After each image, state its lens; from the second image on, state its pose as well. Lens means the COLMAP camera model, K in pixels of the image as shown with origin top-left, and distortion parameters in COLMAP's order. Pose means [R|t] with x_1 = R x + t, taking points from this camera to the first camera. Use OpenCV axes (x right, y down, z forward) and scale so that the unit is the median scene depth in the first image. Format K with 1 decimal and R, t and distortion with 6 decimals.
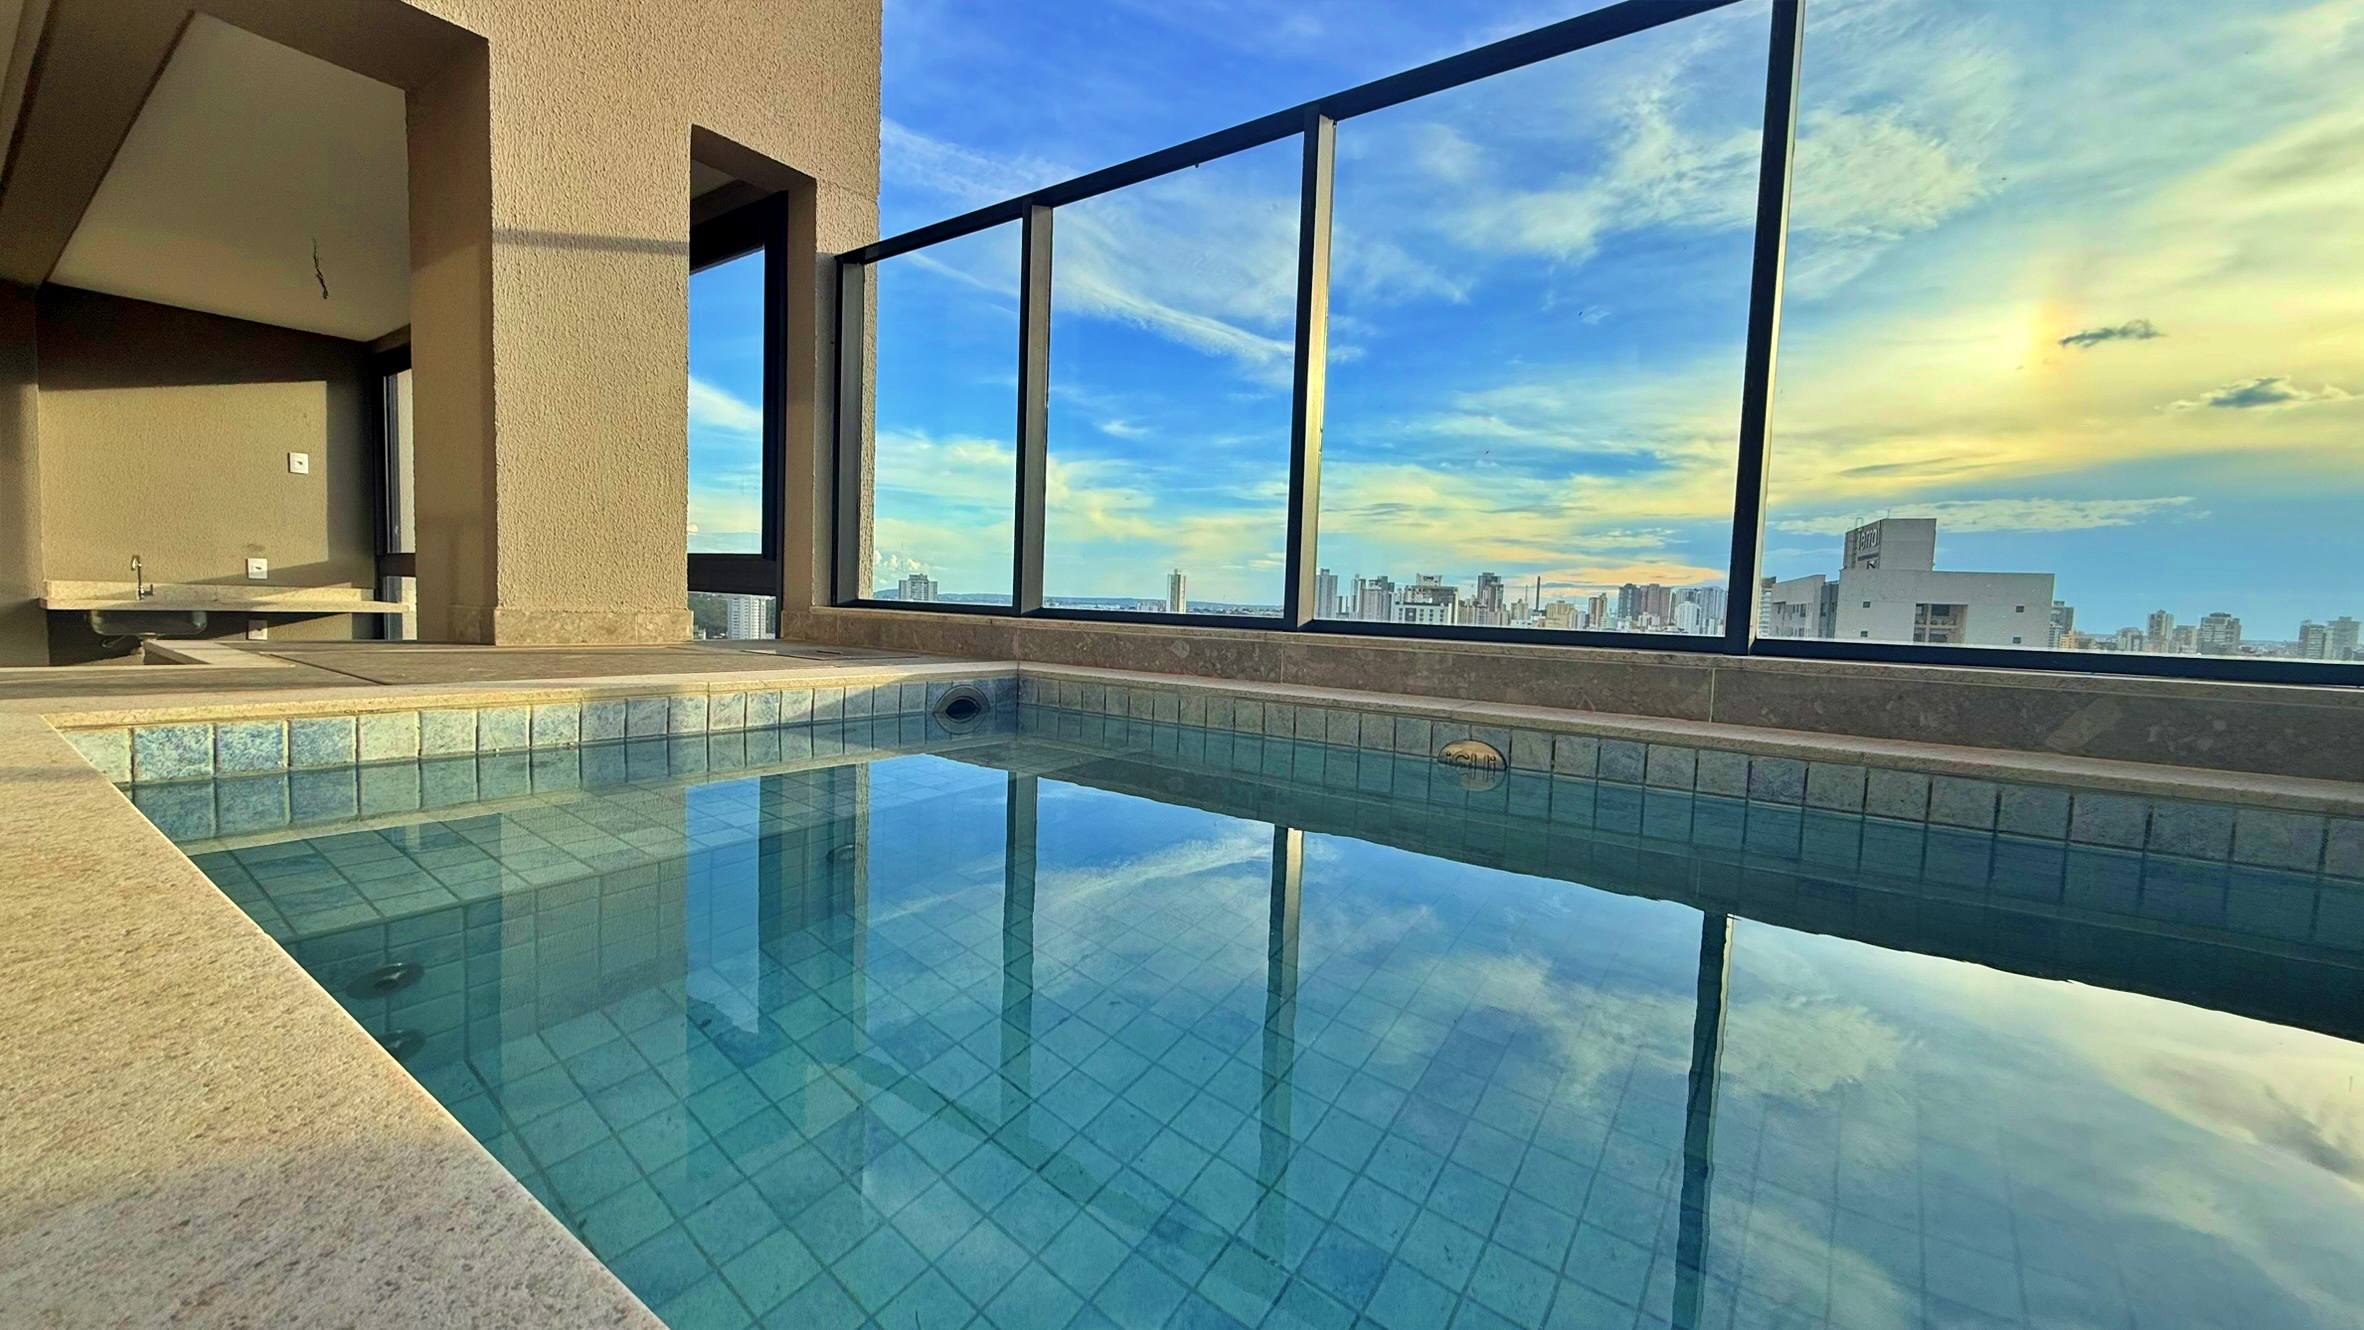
lens RADIAL K [[944.6, 0, 1183.7], [0, 944.6, 663.2], [0, 0, 1]] dist [0.000225, -0.000479]
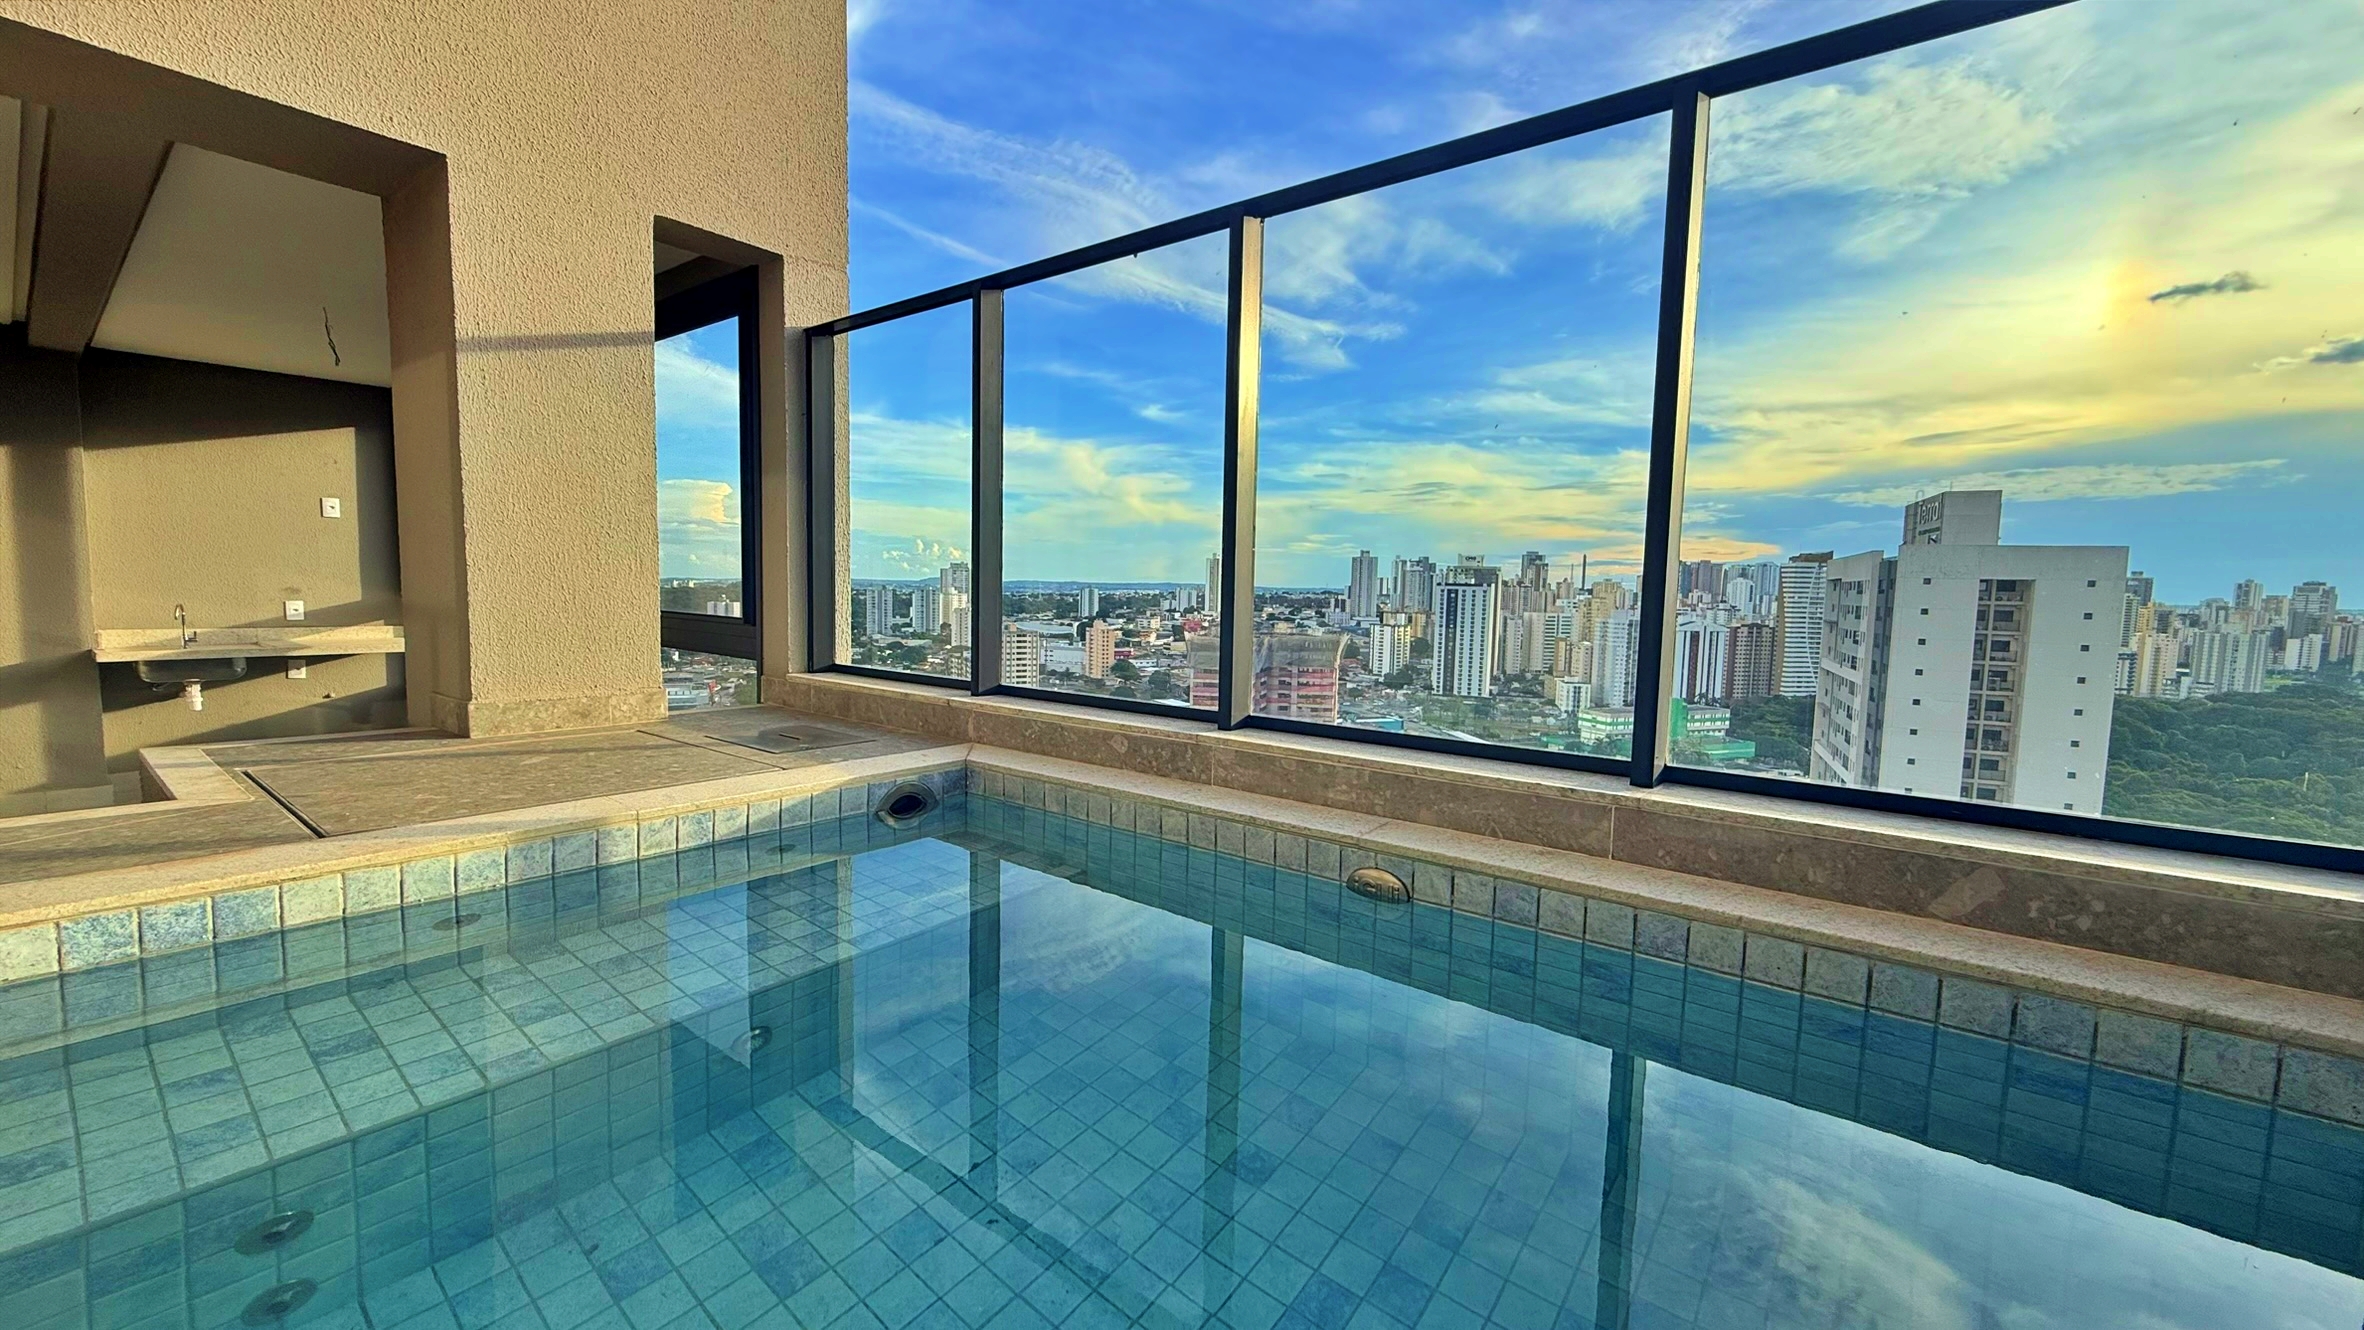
lens RADIAL K [[944.6, 0, 1185.6], [0, 944.6, 662.9], [0, 0, 1]] dist [0.000225, -0.000479]
pose [[0.999047, -0.010092, -0.042460, 0.078174], [0.010864, 0.999779, 0.017998, -0.084058], [0.042269, -0.018442, 0.998936, -0.004147]]
